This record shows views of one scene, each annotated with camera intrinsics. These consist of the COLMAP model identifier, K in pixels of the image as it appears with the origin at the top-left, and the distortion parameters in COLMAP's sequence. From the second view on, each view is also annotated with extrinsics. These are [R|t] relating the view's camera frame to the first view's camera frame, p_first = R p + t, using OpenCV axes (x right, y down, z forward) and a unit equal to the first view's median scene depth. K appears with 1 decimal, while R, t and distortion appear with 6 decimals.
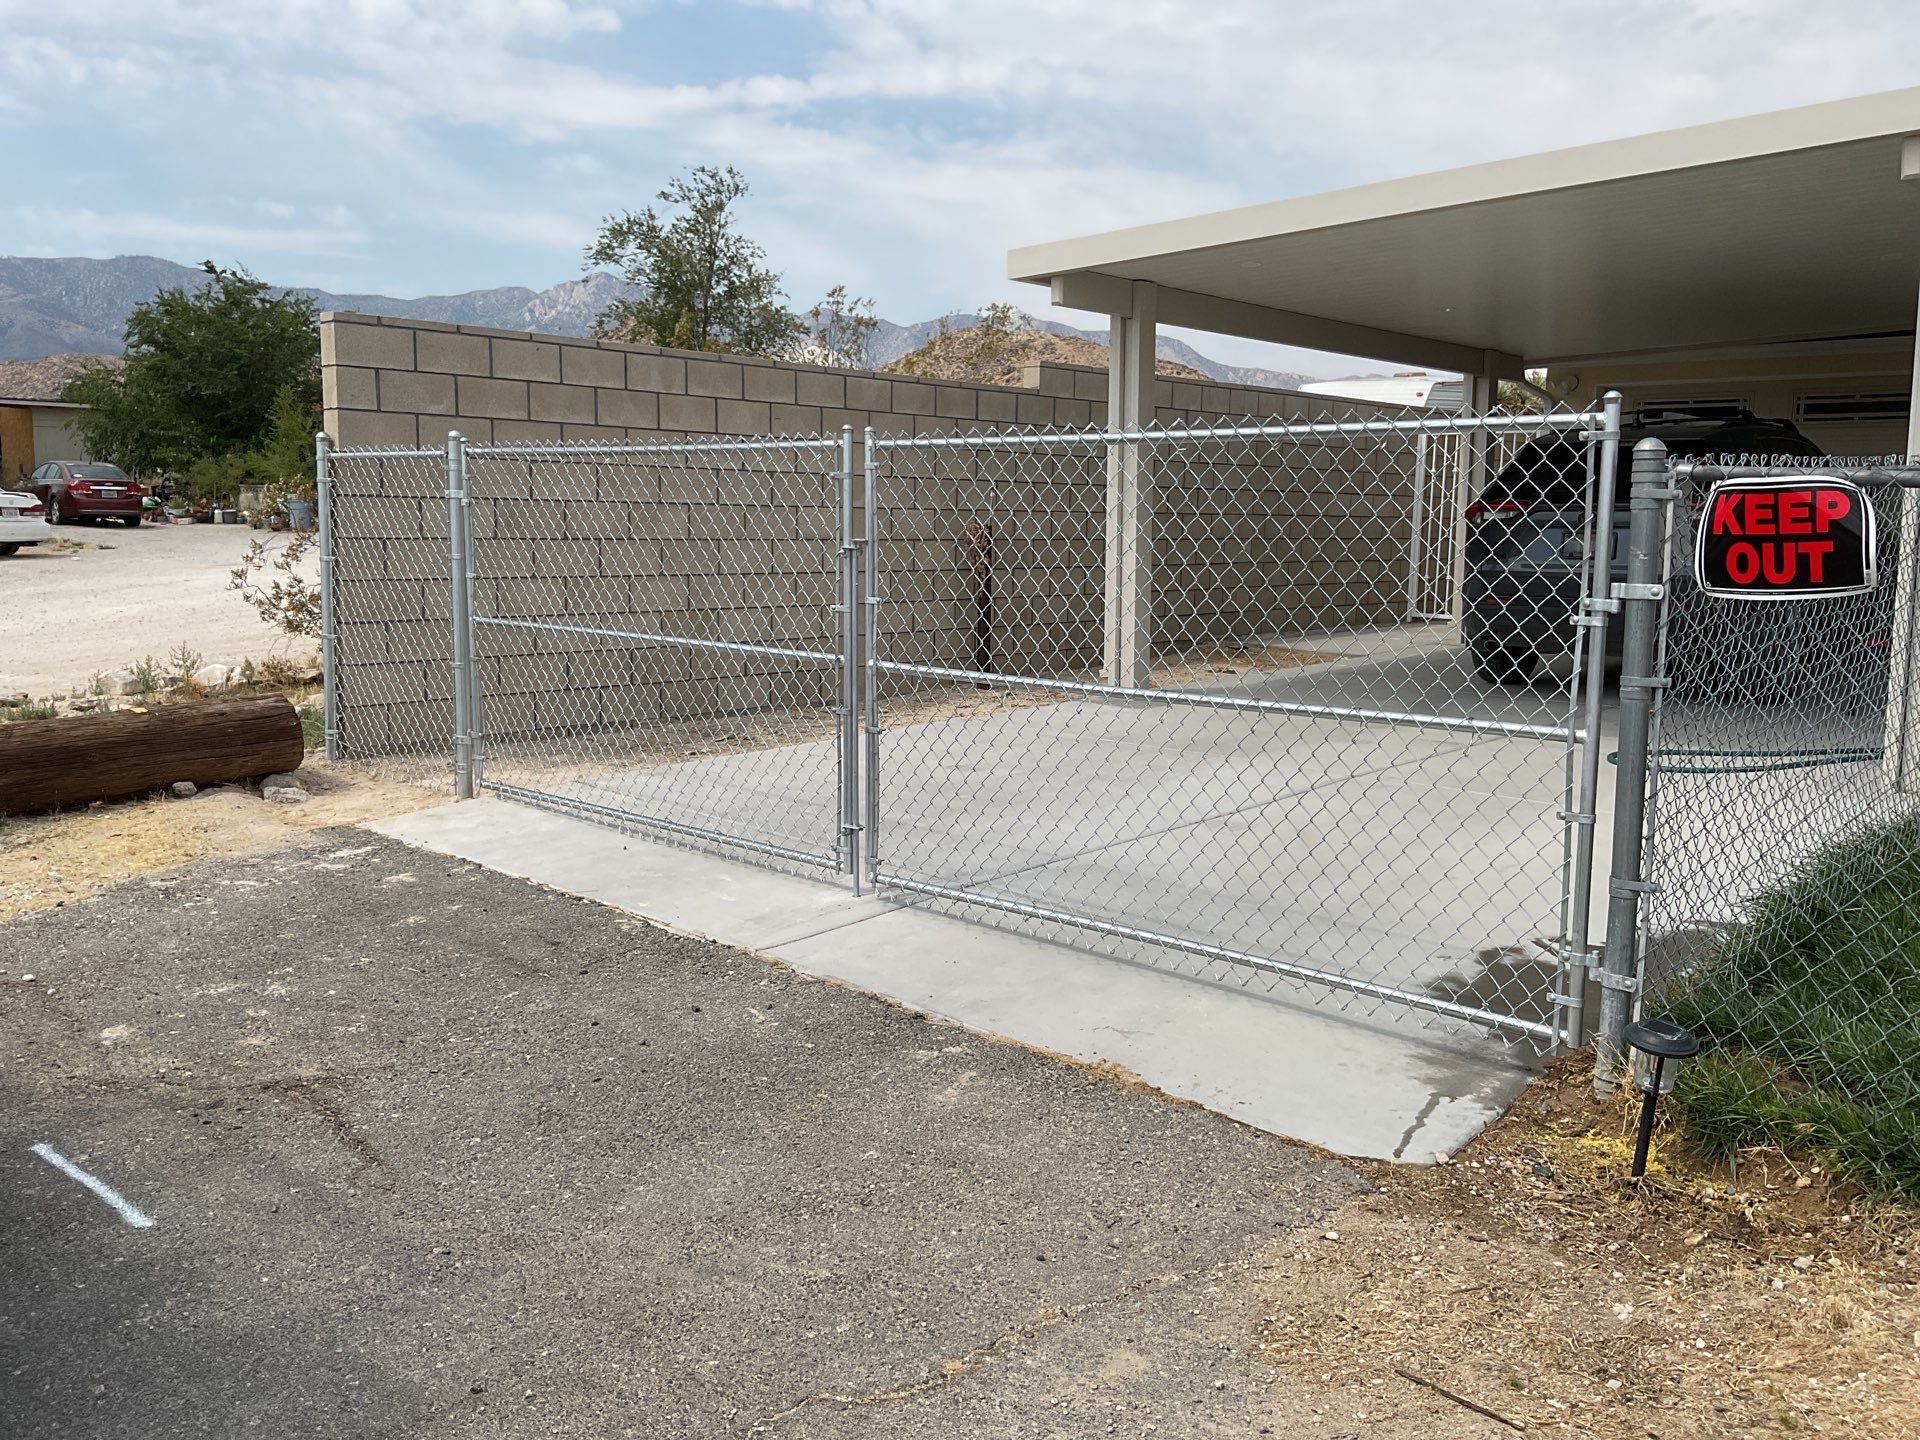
lens RADIAL K [[1584.2, 0, 960.0], [0, 1584.2, 720.0], [0, 0, 1]] dist [0.123577, -0.262393]
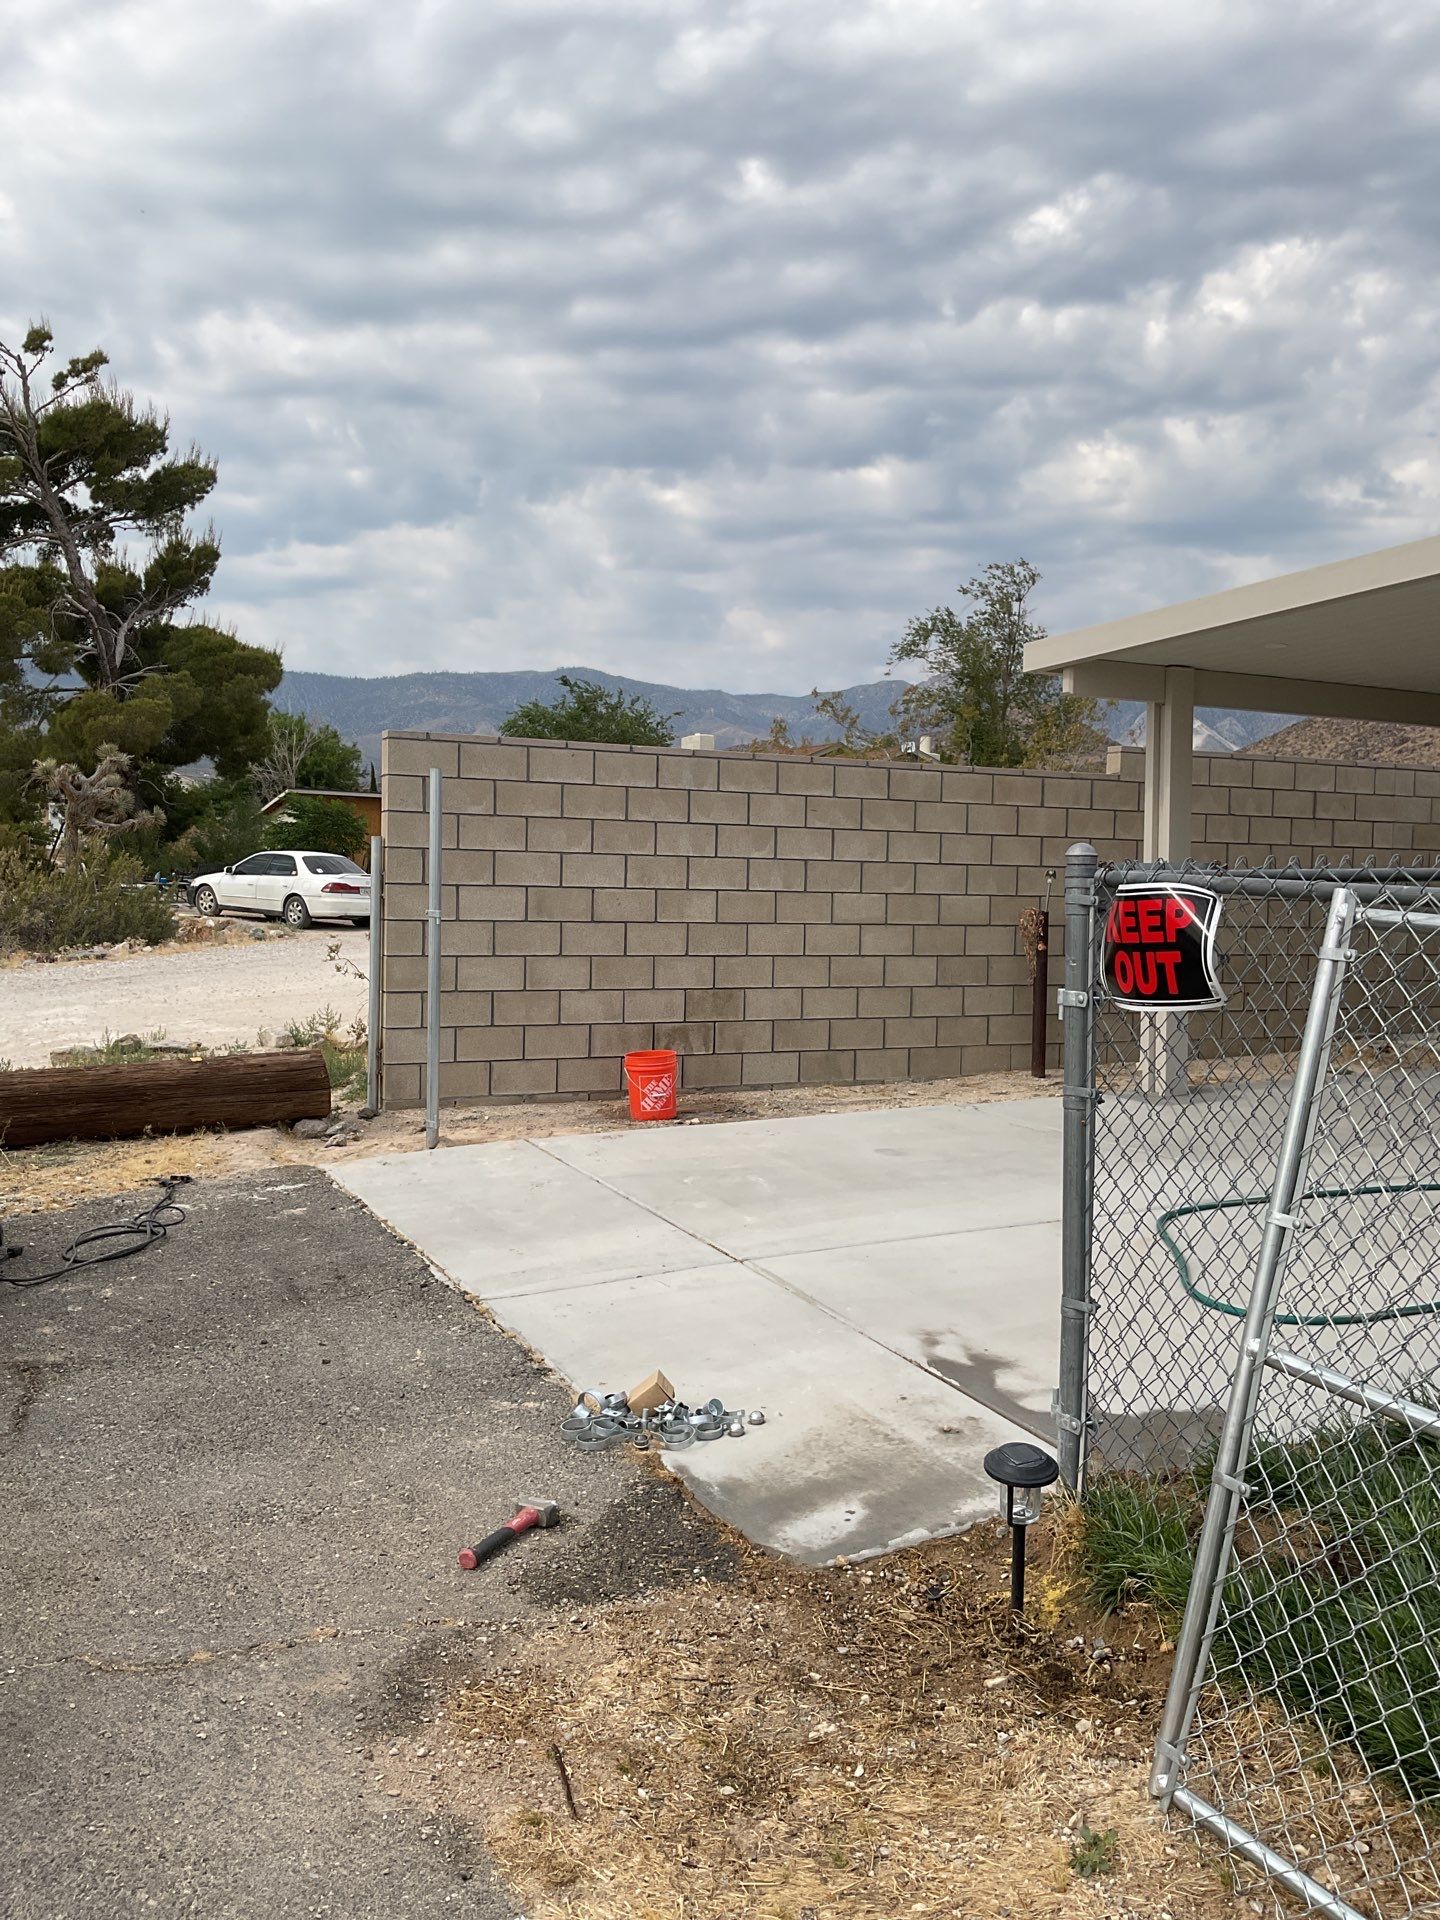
lens RADIAL K [[1584.2, 0, 720.0], [0, 1584.2, 960.0], [0, 0, 1]] dist [0.123577, -0.262393]
pose [[0.932447, 0.021721, -0.360653, 0.352804], [-0.052861, 0.995652, -0.076702, -0.010732], [0.357419, 0.090585, 0.929541, 0.012882]]
